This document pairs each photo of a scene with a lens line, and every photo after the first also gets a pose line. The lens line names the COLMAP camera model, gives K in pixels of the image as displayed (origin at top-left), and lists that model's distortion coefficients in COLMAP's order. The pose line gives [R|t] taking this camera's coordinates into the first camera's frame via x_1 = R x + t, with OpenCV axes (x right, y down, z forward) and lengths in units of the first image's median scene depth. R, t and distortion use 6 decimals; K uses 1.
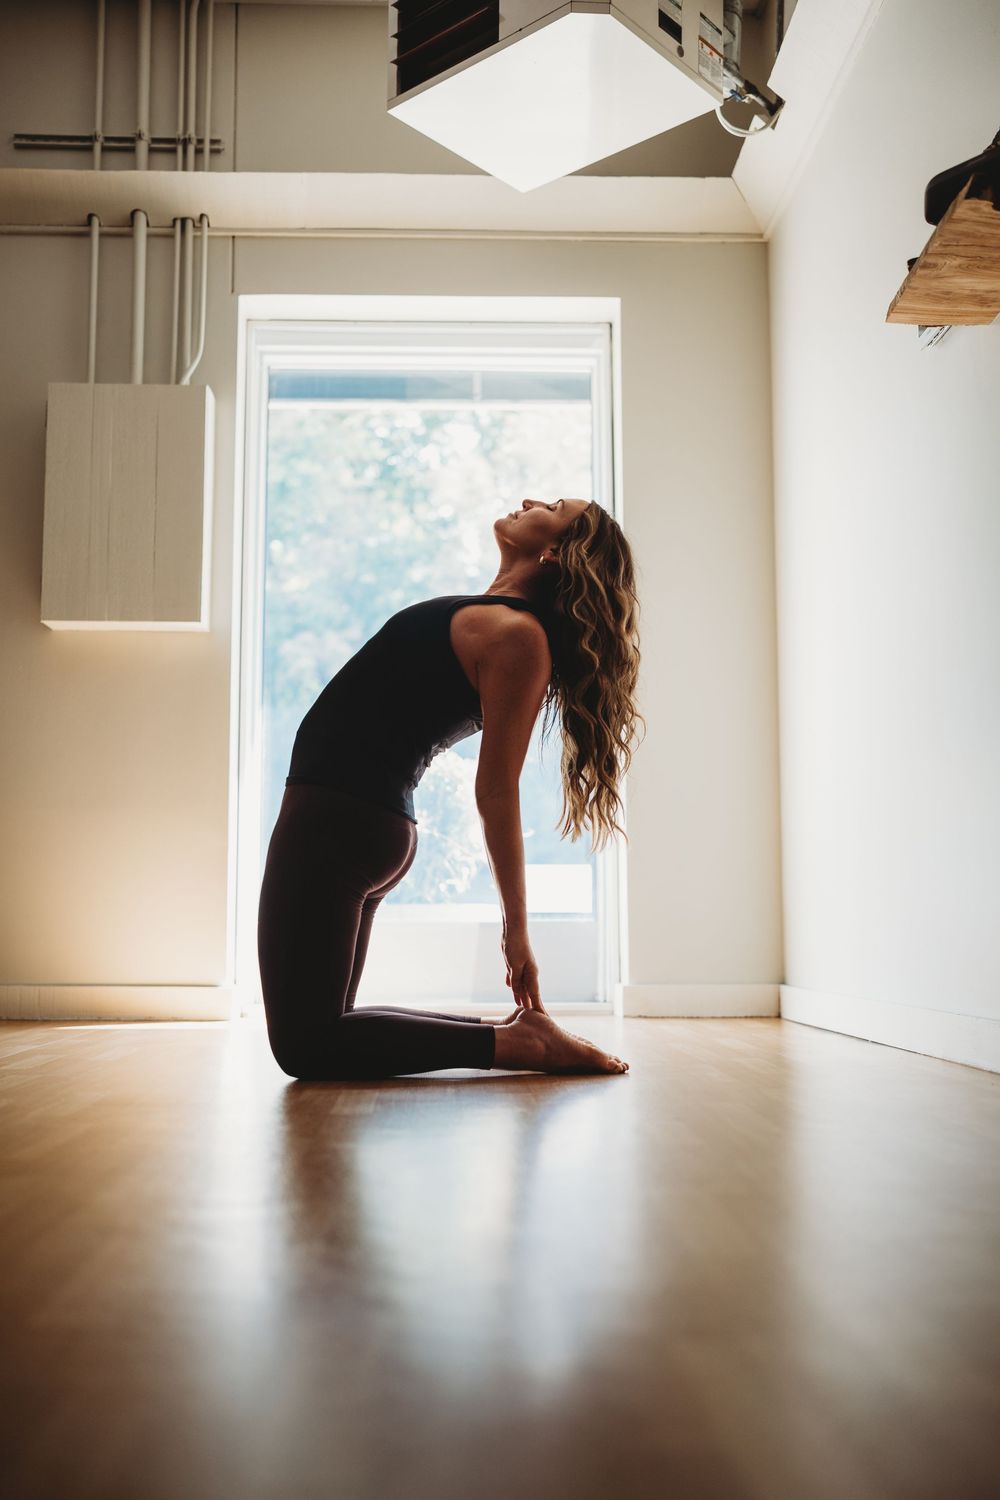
lens RADIAL K [[1484.5, 0, 498.3], [0, 1484.5, 754.4], [0, 0, 1]] dist [0.117519, 0.000000]
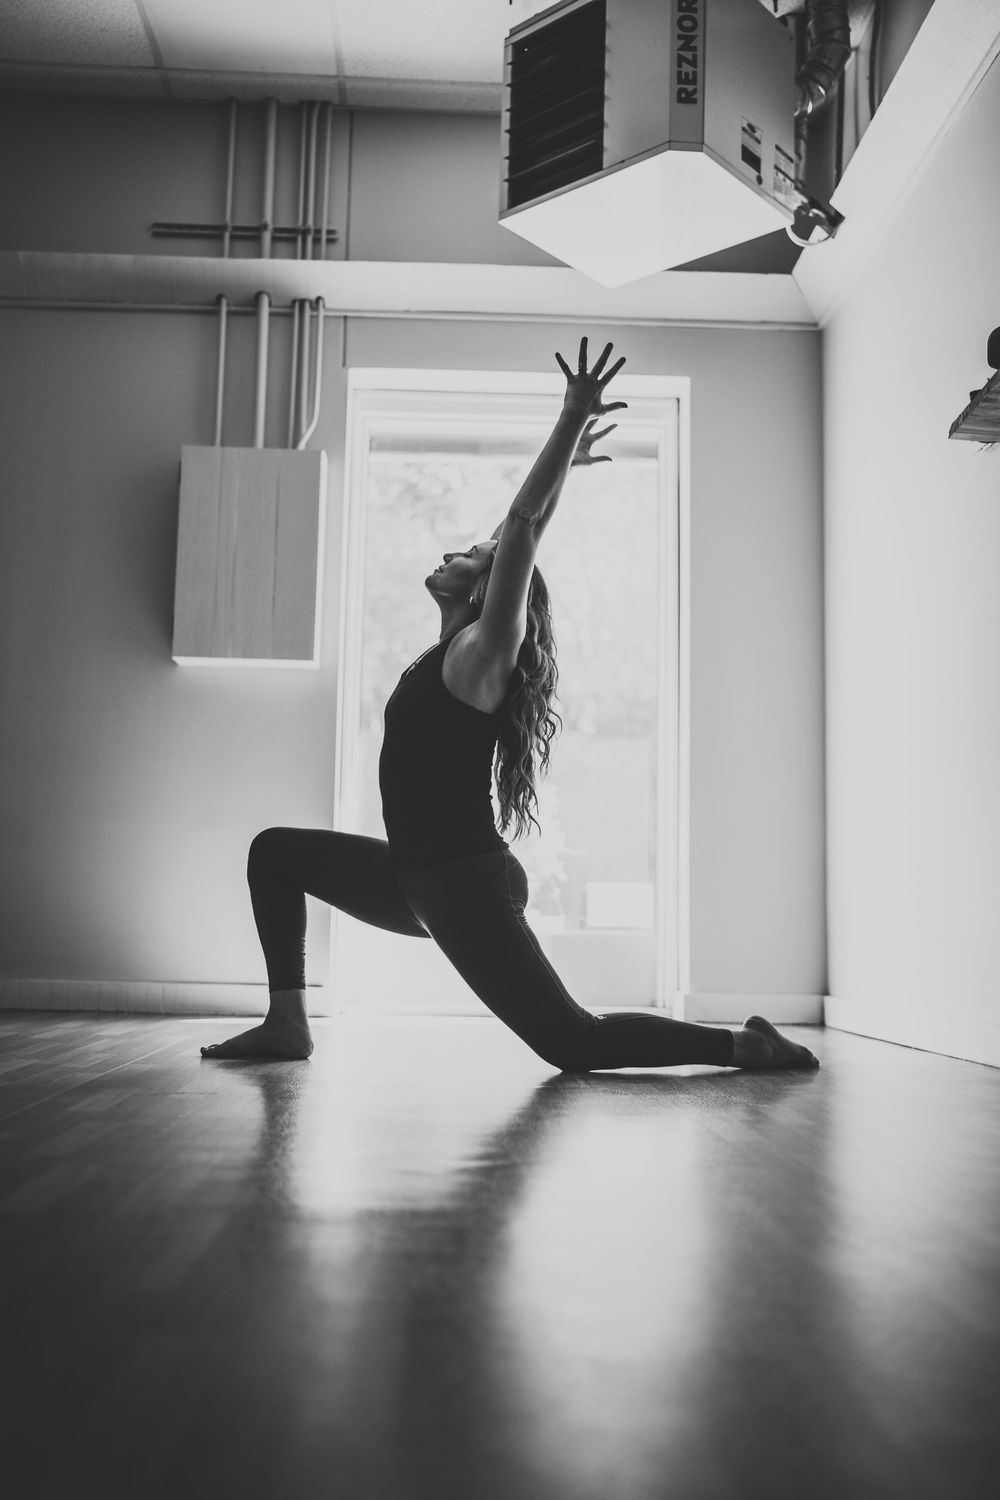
lens RADIAL K [[1484.5, 0, 500.3], [0, 1484.5, 744.8], [0, 0, 1]] dist [0.117519, 0.000000]
pose [[0.999755, 0.020659, 0.007933, -0.064278], [-0.020584, 0.999744, -0.009405, -0.017403], [-0.008126, 0.009239, 0.999924, -0.115090]]
